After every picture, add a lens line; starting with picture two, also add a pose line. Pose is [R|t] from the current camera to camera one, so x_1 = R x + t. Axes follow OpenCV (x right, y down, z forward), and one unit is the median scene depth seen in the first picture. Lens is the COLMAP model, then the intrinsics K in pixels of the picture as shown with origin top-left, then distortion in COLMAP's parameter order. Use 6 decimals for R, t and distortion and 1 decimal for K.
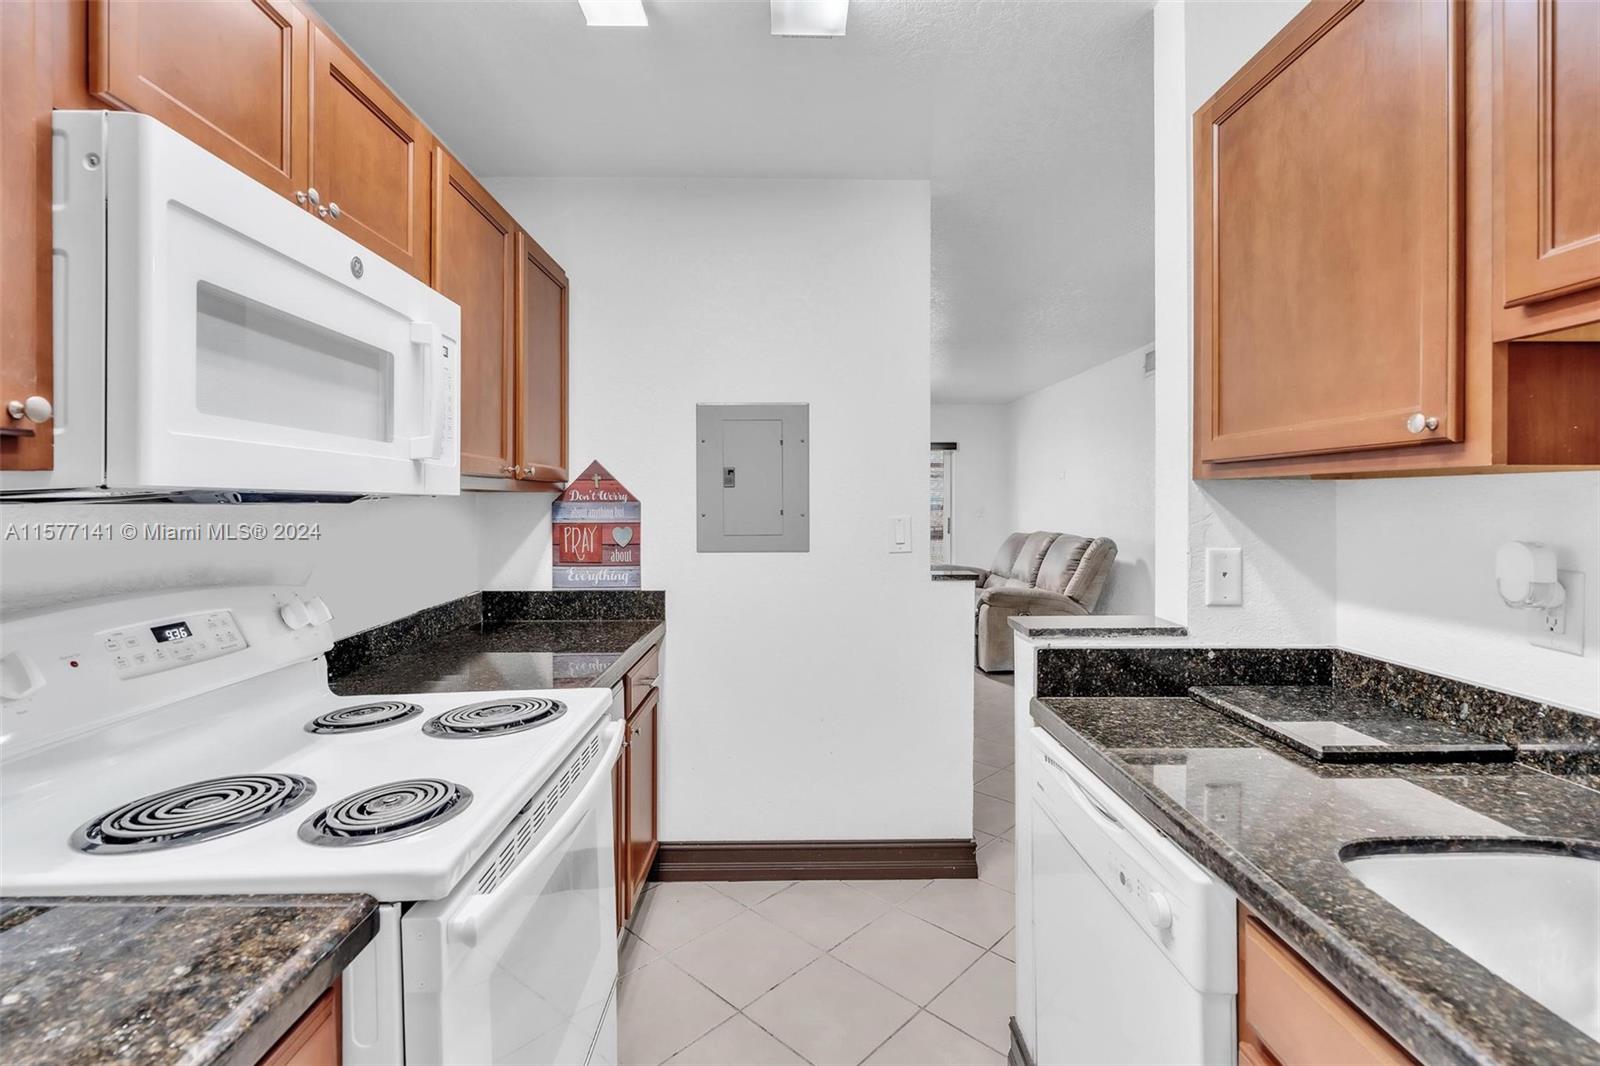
lens RADIAL K [[732.9, 0, 803.8], [0, 732.9, 502.9], [0, 0, 1]] dist [0.000314, 0.000846]
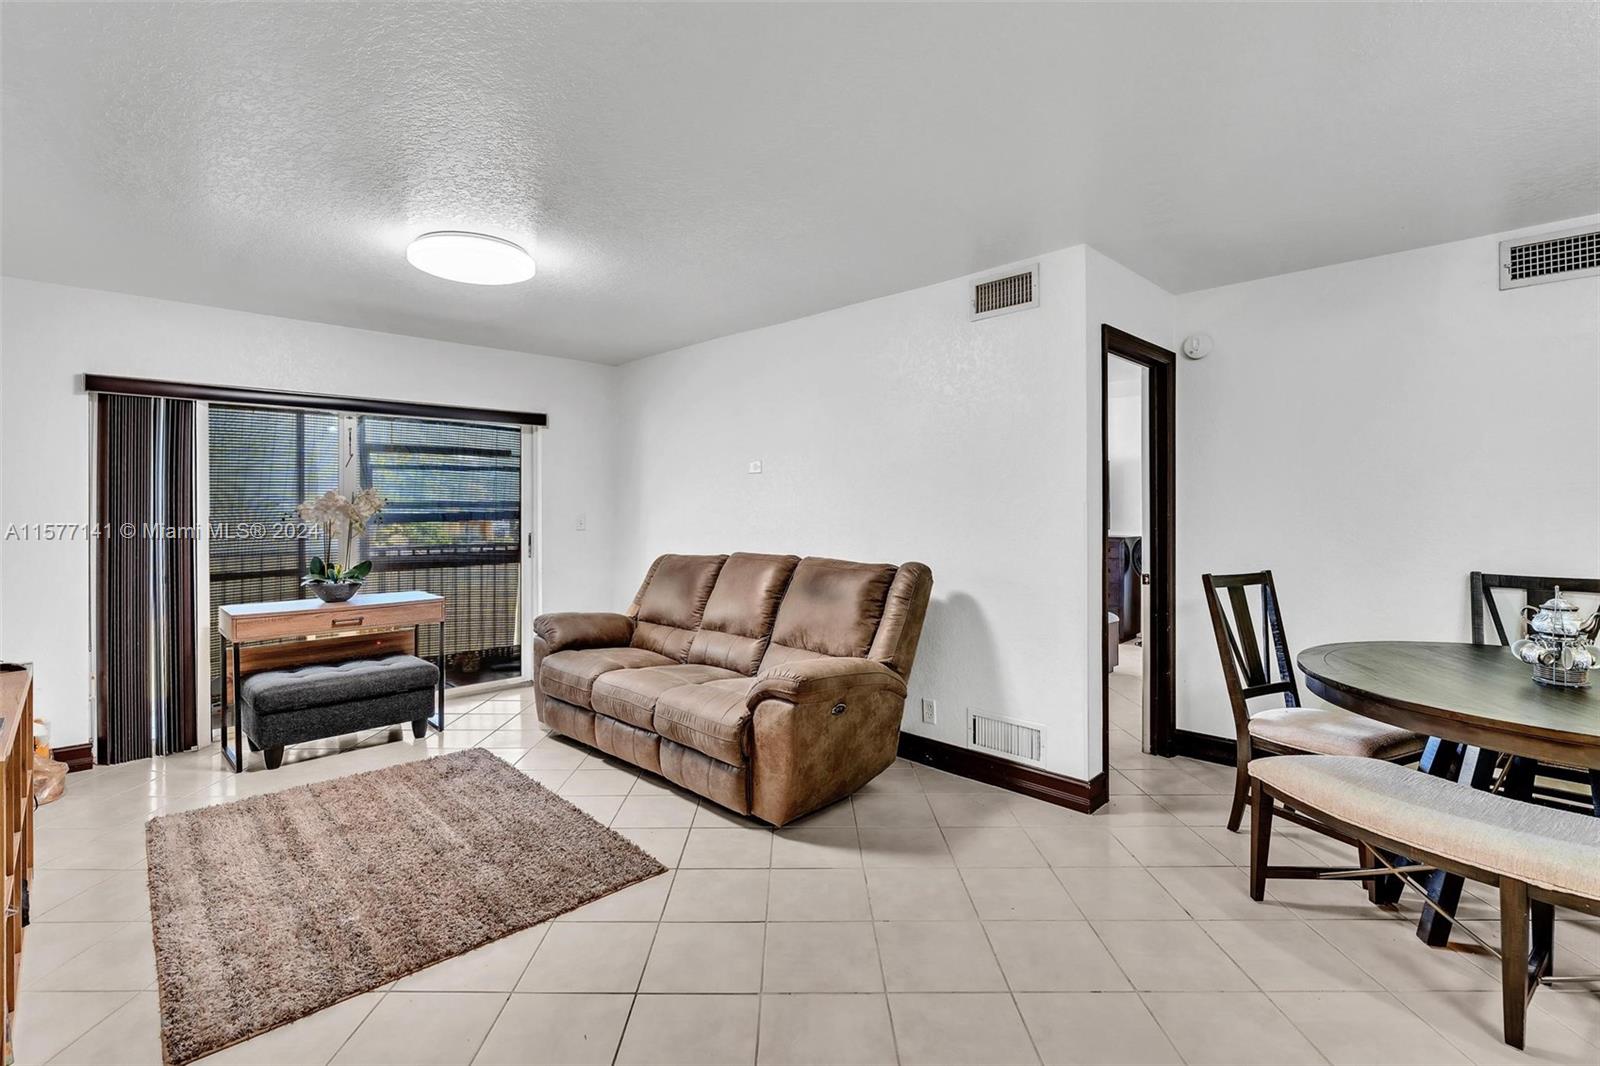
lens RADIAL K [[732.9, 0, 803.8], [0, 732.9, 502.9], [0, 0, 1]] dist [0.000314, 0.000846]
pose [[0.725012, 0.001796, 0.688734, -0.369005], [0.004795, 0.999959, -0.007655, -0.000791], [-0.688719, 0.008852, 0.724974, 2.135972]]
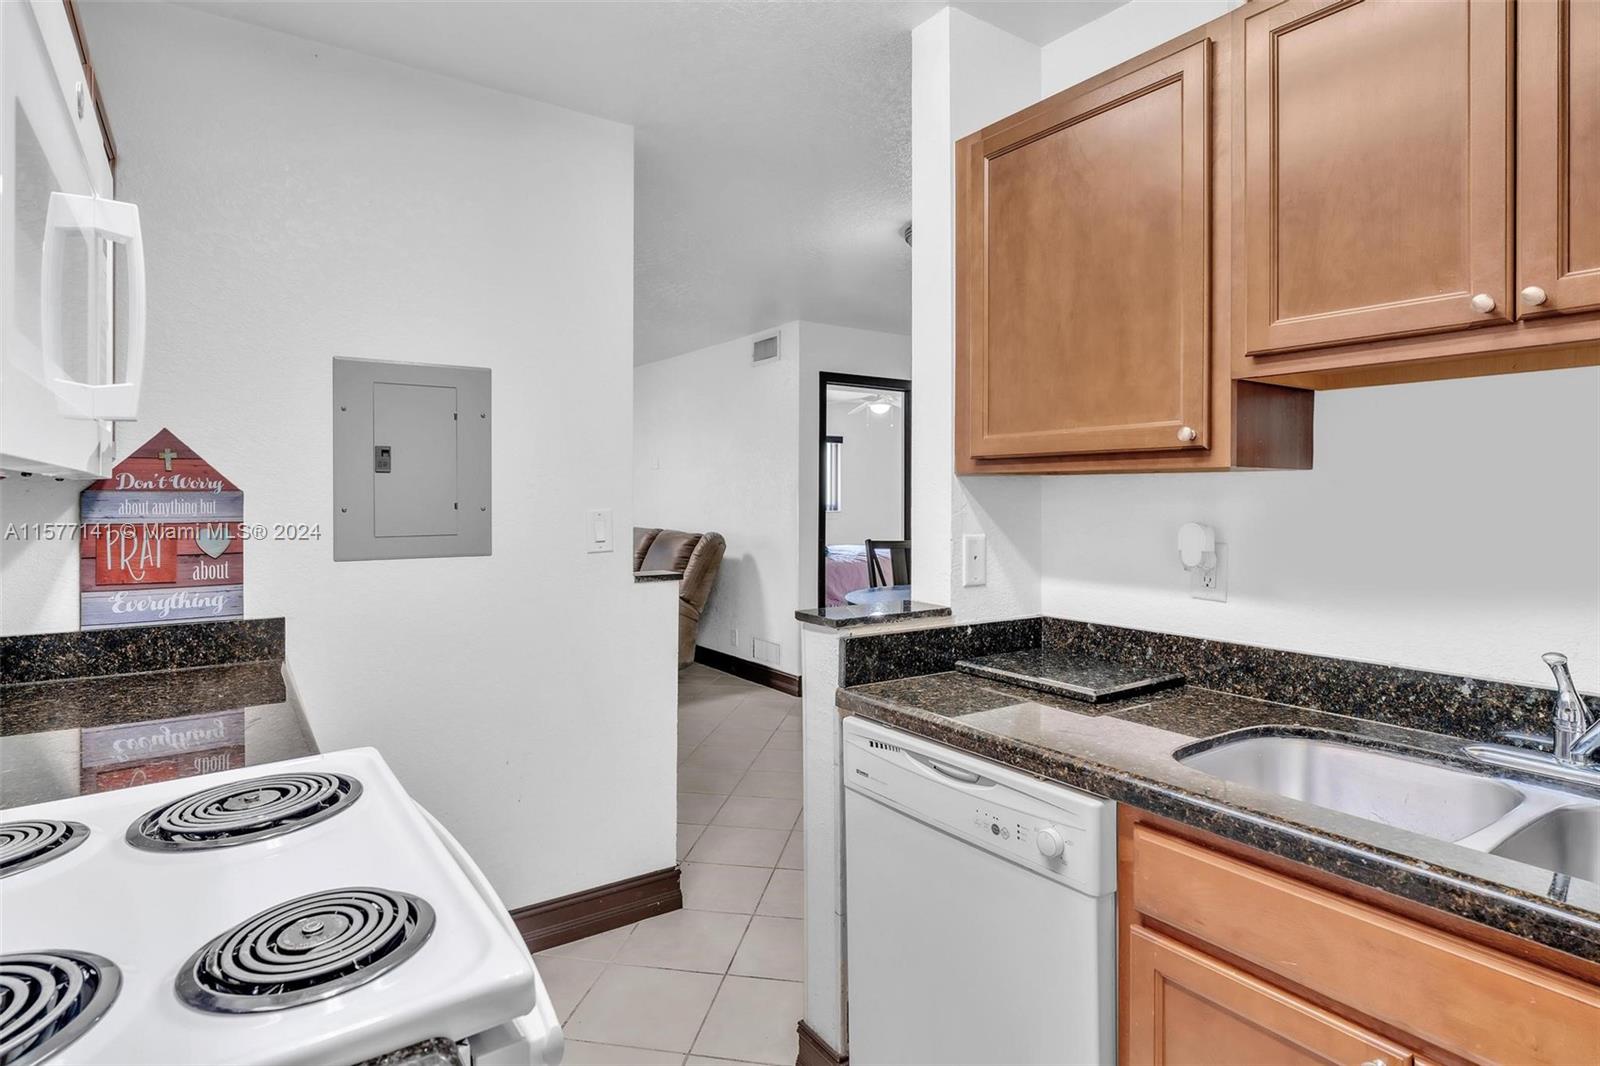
lens RADIAL K [[858.5, 0, 805.3], [0, 858.5, 497.2], [0, 0, 1]] dist [-0.002456, 0.000410]
pose [[0.830823, 0.000920, 0.556536, -0.379313], [-0.001538, 0.999999, 0.000643, 0.004121], [-0.556534, -0.001390, 0.830823, 0.054325]]
